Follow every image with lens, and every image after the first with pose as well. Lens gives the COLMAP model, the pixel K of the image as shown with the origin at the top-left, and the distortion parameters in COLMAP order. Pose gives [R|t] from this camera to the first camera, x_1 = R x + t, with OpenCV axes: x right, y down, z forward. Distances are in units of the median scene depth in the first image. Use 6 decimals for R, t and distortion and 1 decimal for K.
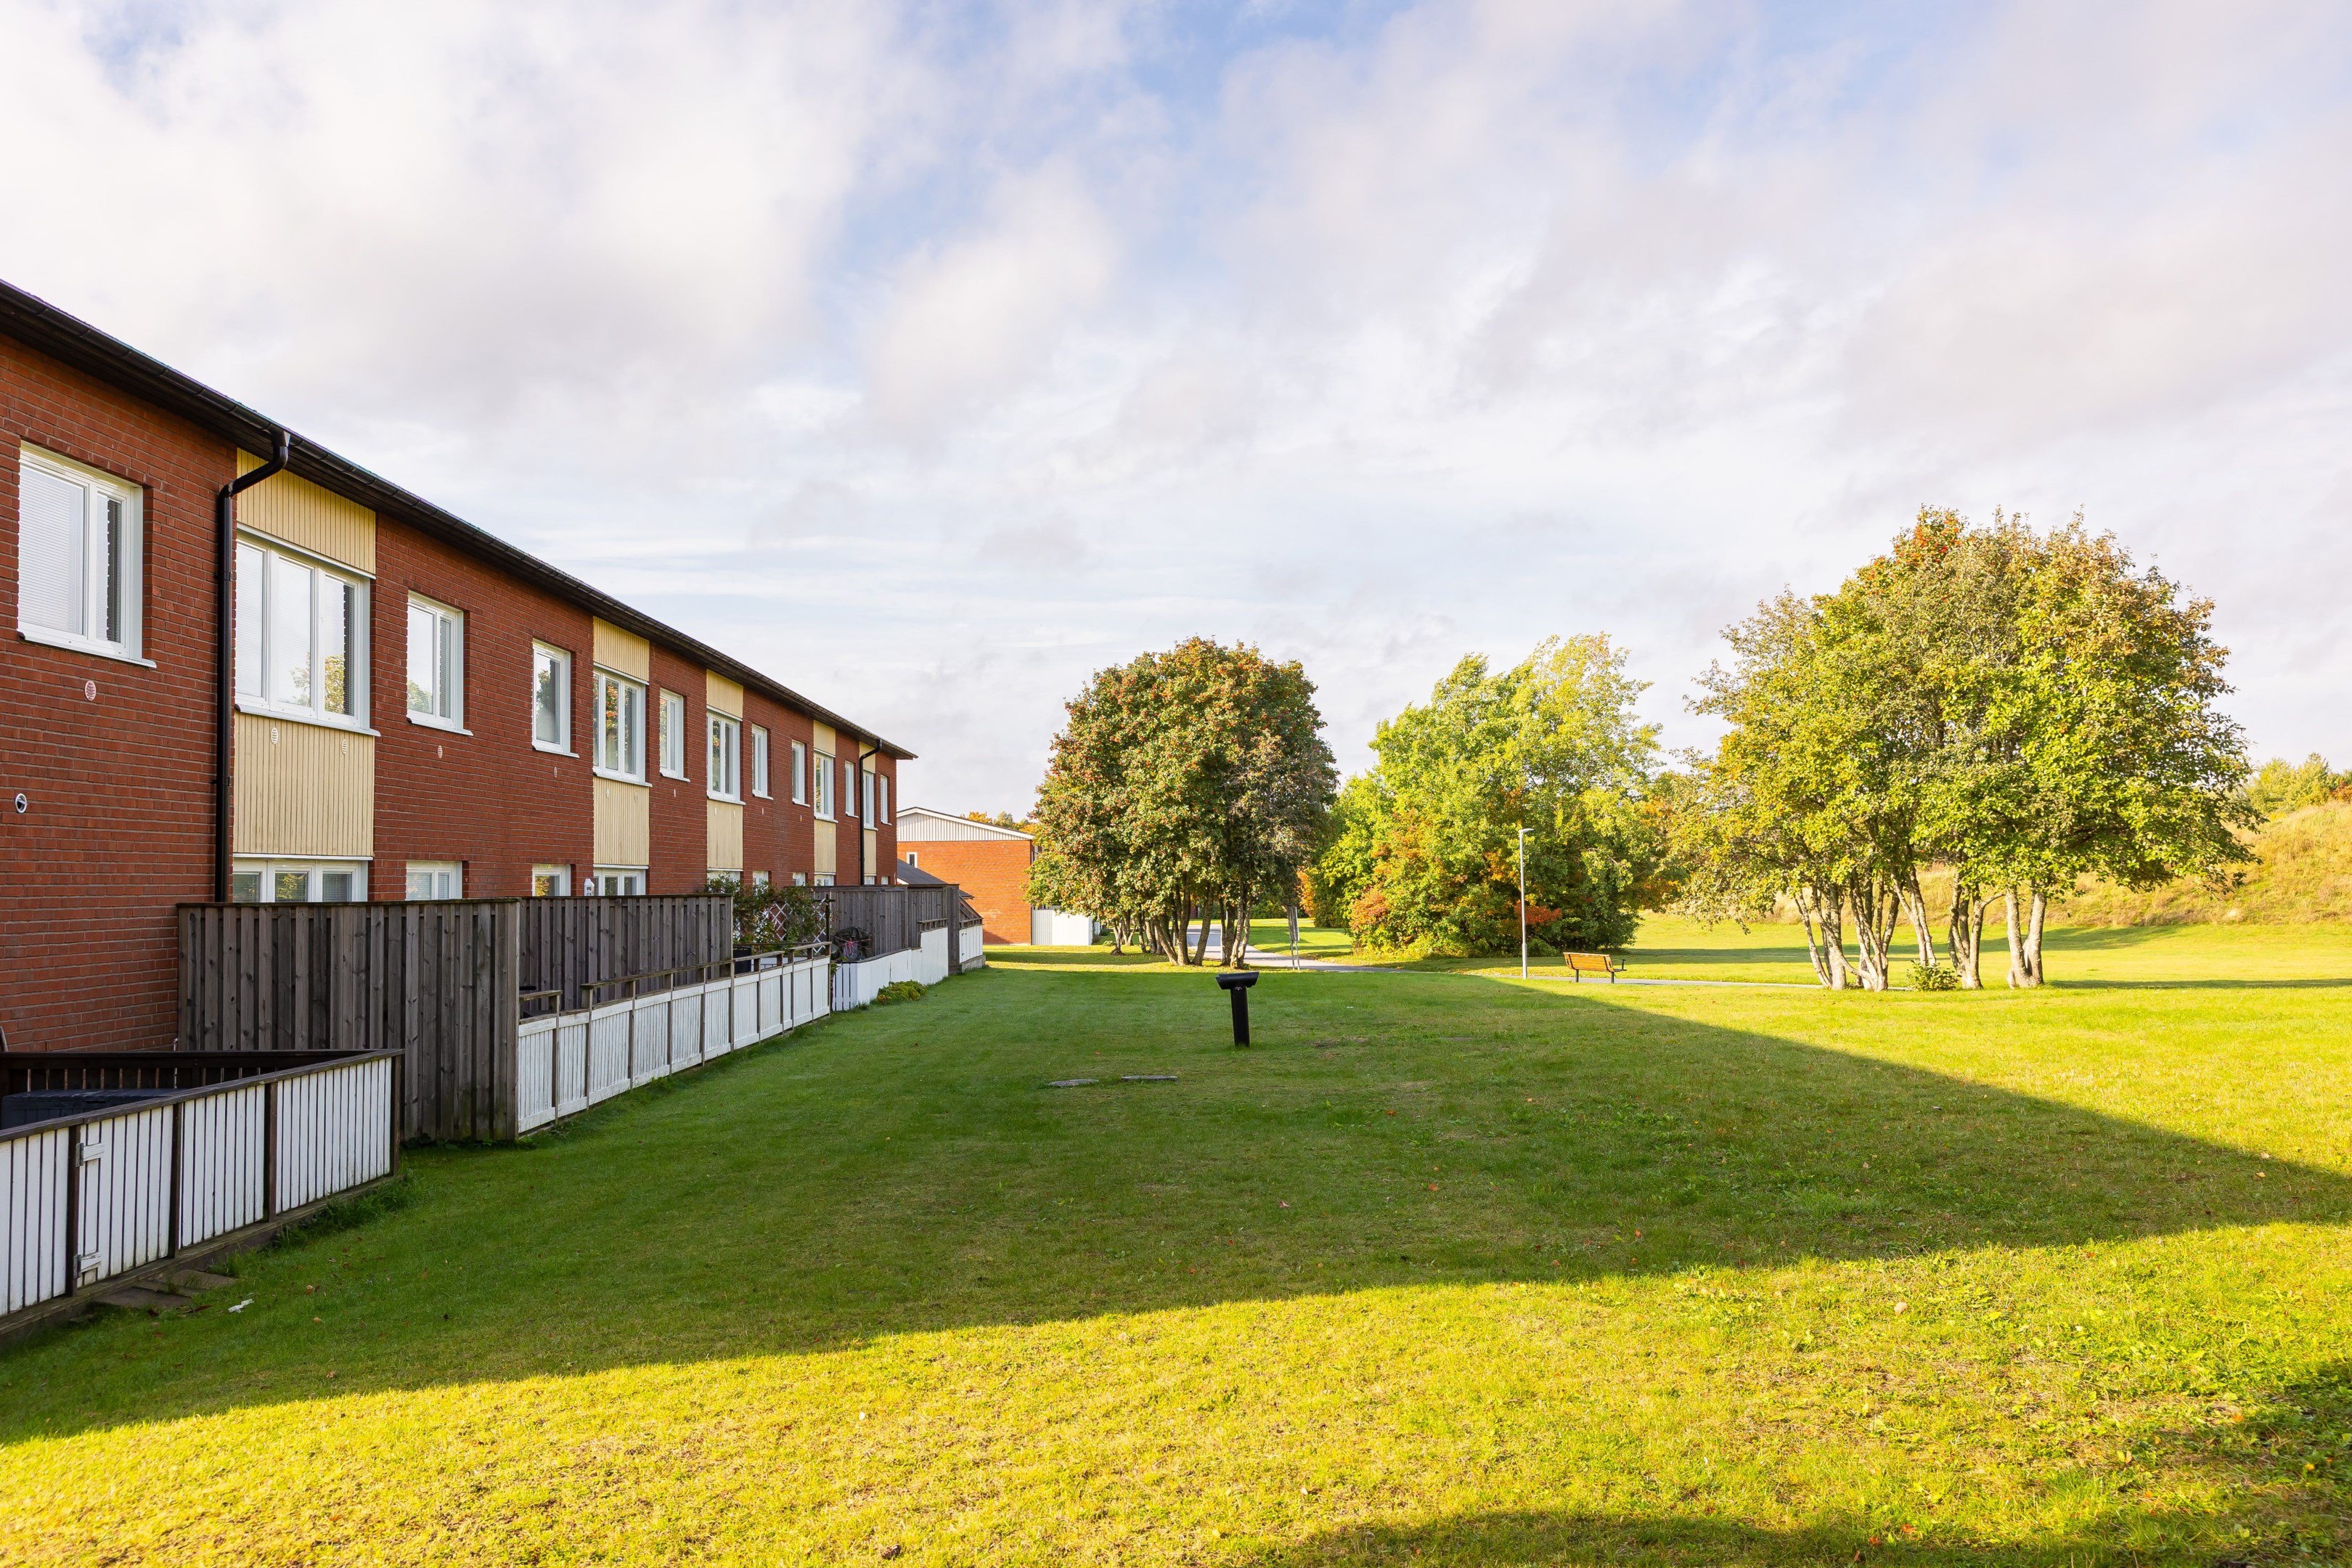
lens RADIAL K [[1999.3, 0, 1176.0], [0, 1999.3, 784.0], [0, 0, 1]] dist [0.002488, -0.005138]
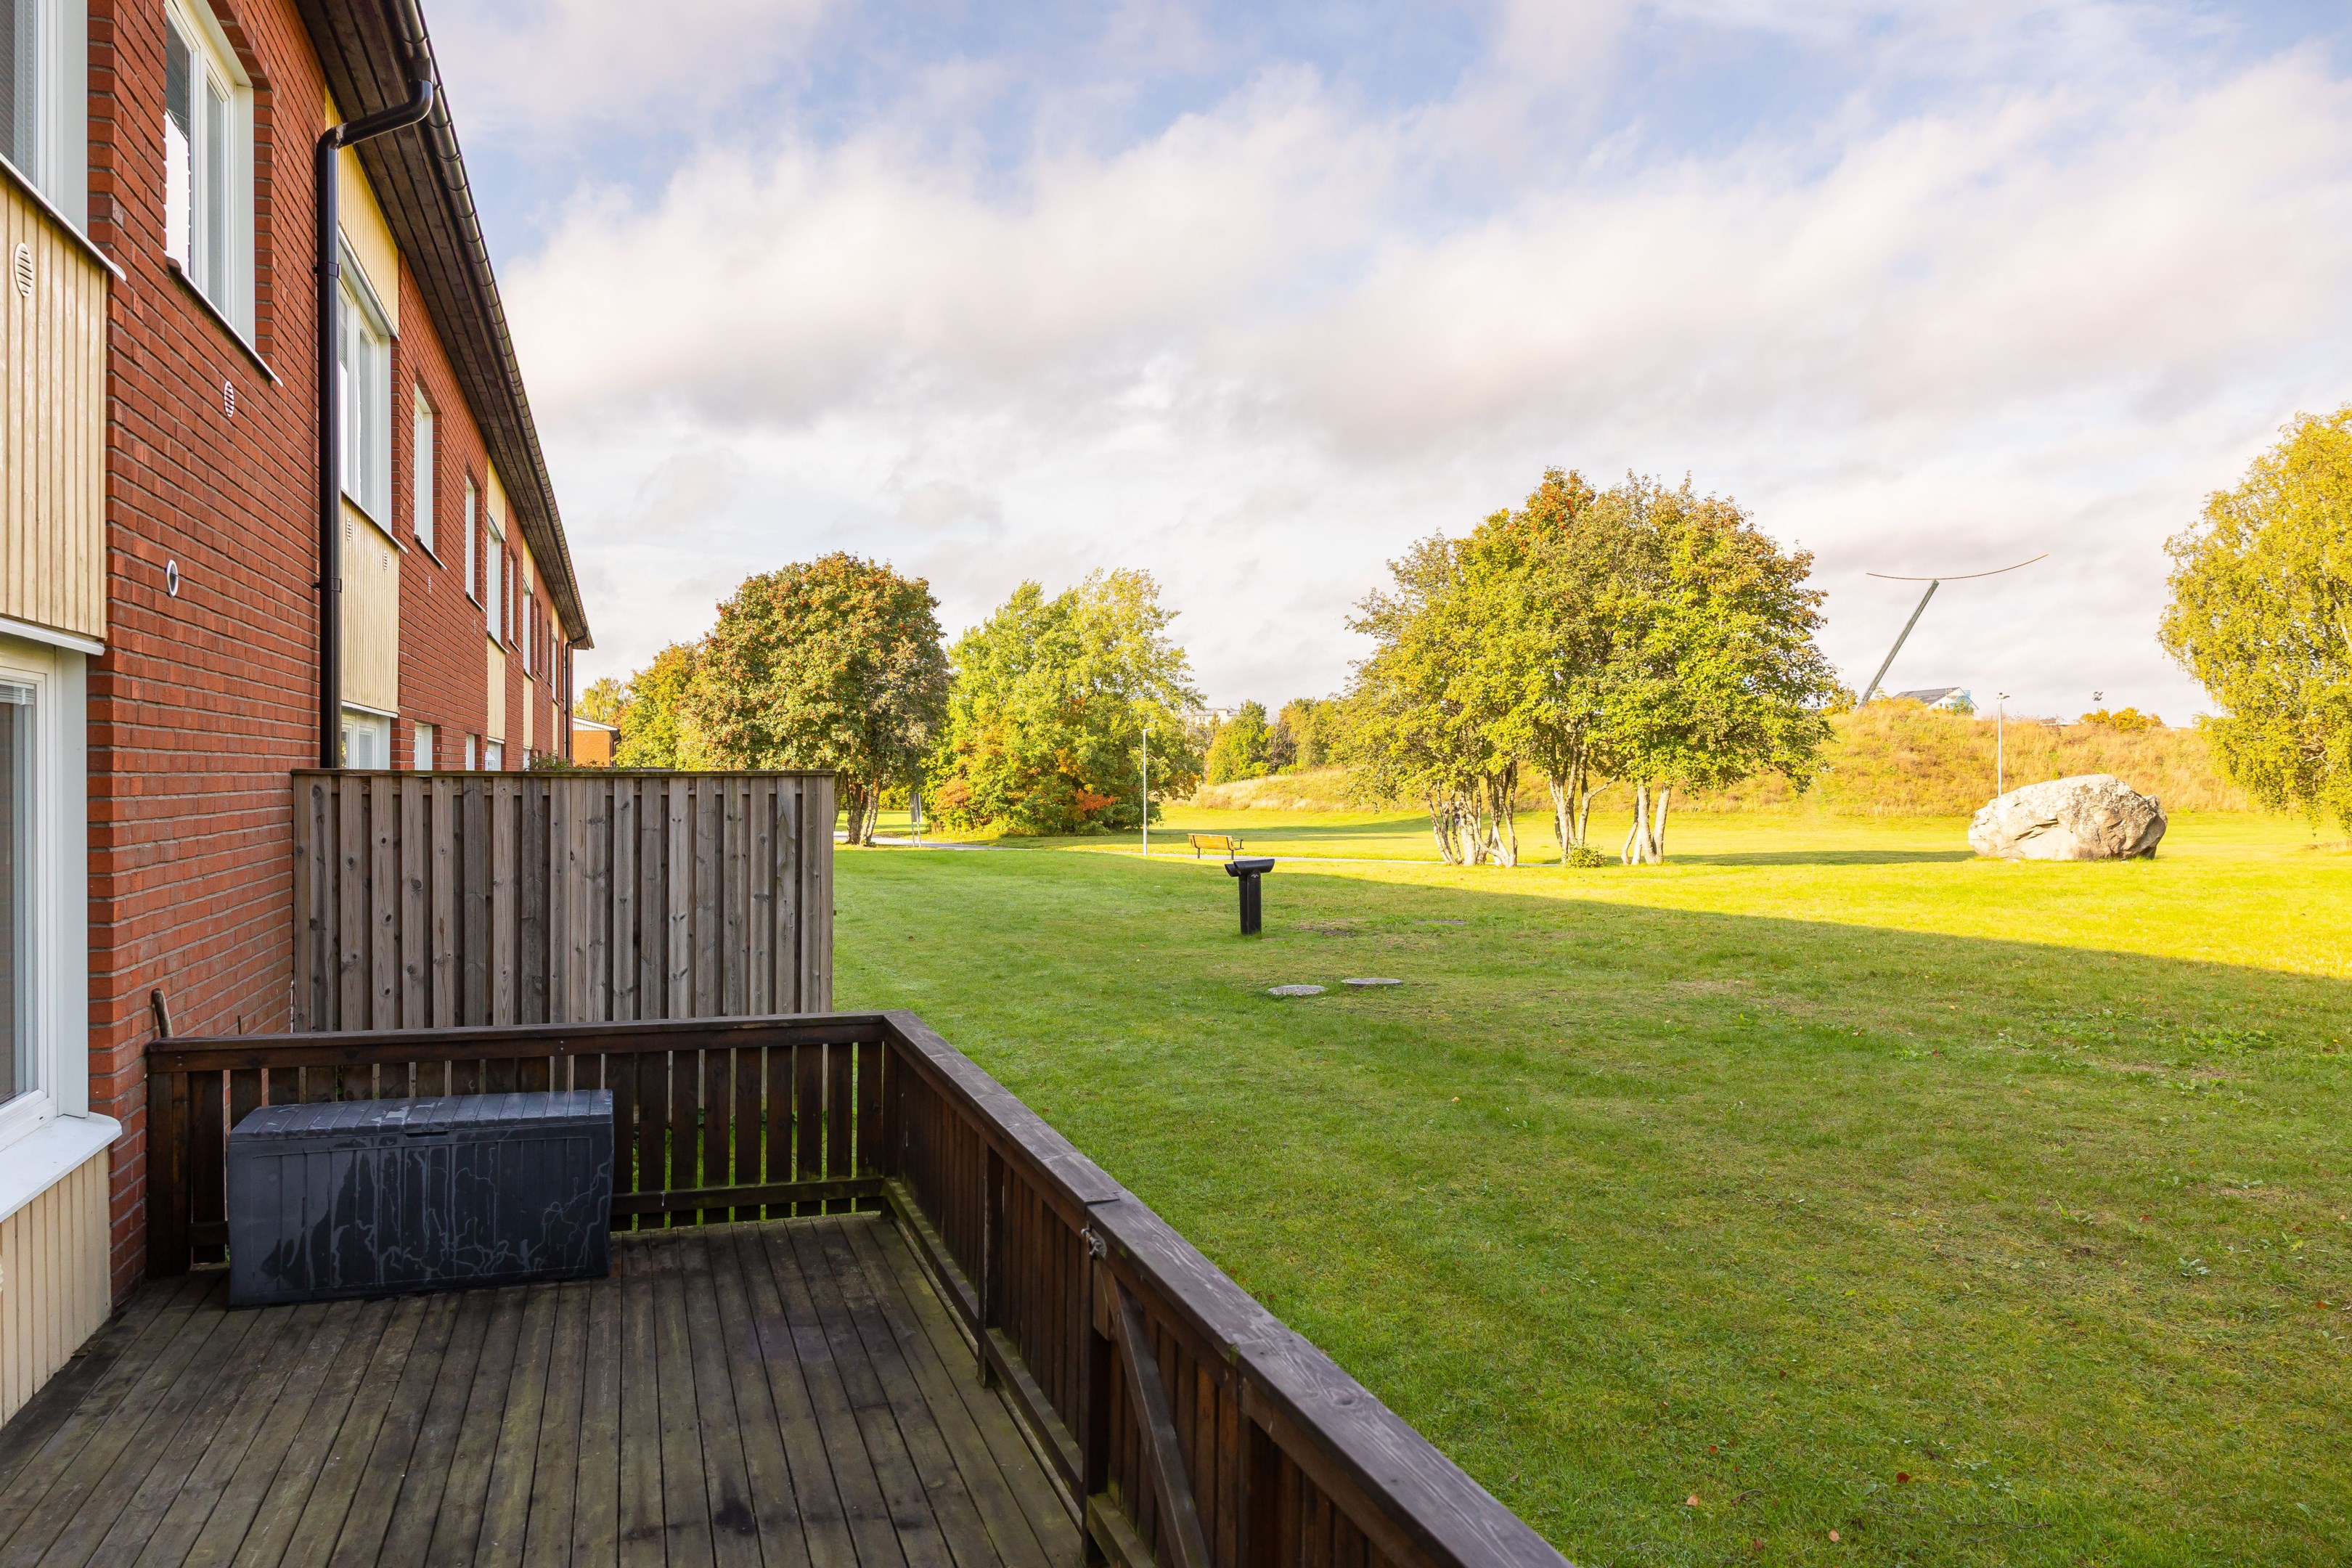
lens RADIAL K [[1581.1, 0, 1176.0], [0, 1581.1, 784.0], [0, 0, 1]] dist [0.003976, 0.000225]
pose [[0.951192, 0.011919, 0.308371, -0.162004], [-0.028811, 0.998319, 0.050282, 0.012923], [-0.307253, -0.056713, 0.949936, 0.182943]]
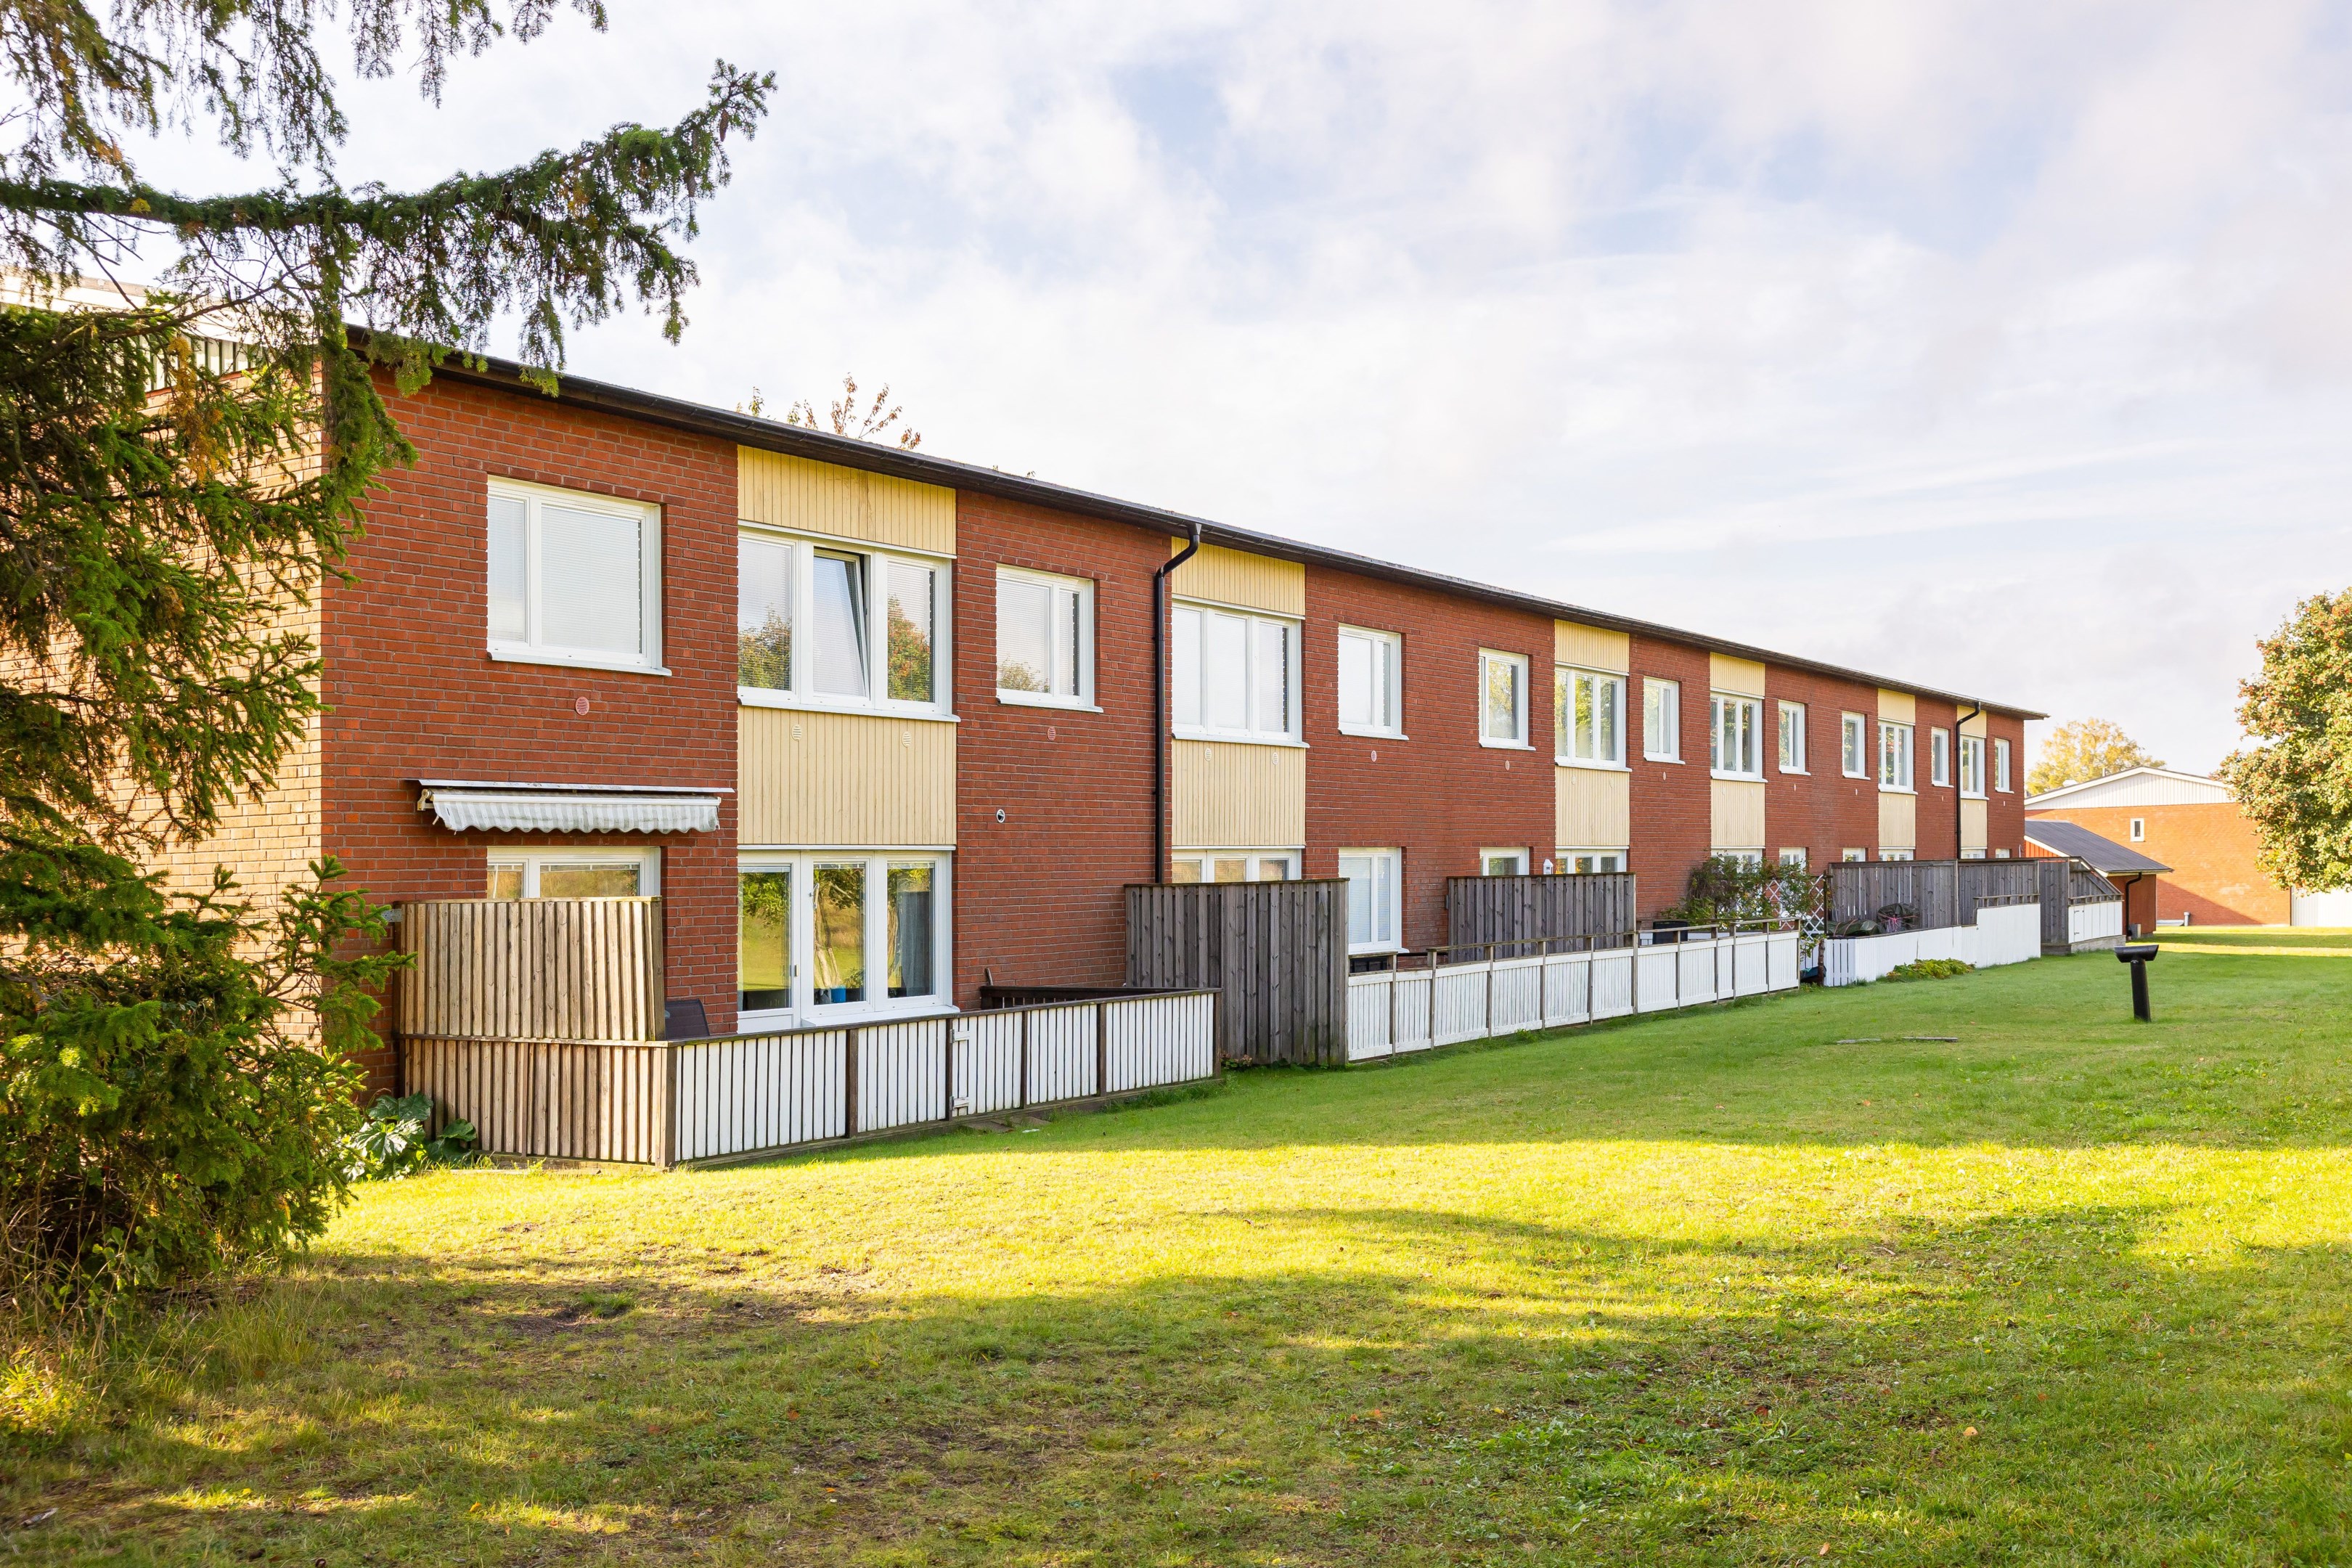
lens RADIAL K [[2234.8, 0, 1176.0], [0, 2234.8, 784.0], [0, 0, 1]] dist [-0.010192, -0.004897]
pose [[0.839342, -0.032562, -0.542627, 0.150422], [0.041296, 0.999139, 0.003920, -0.005486], [0.542032, -0.025699, 0.839965, -0.108449]]
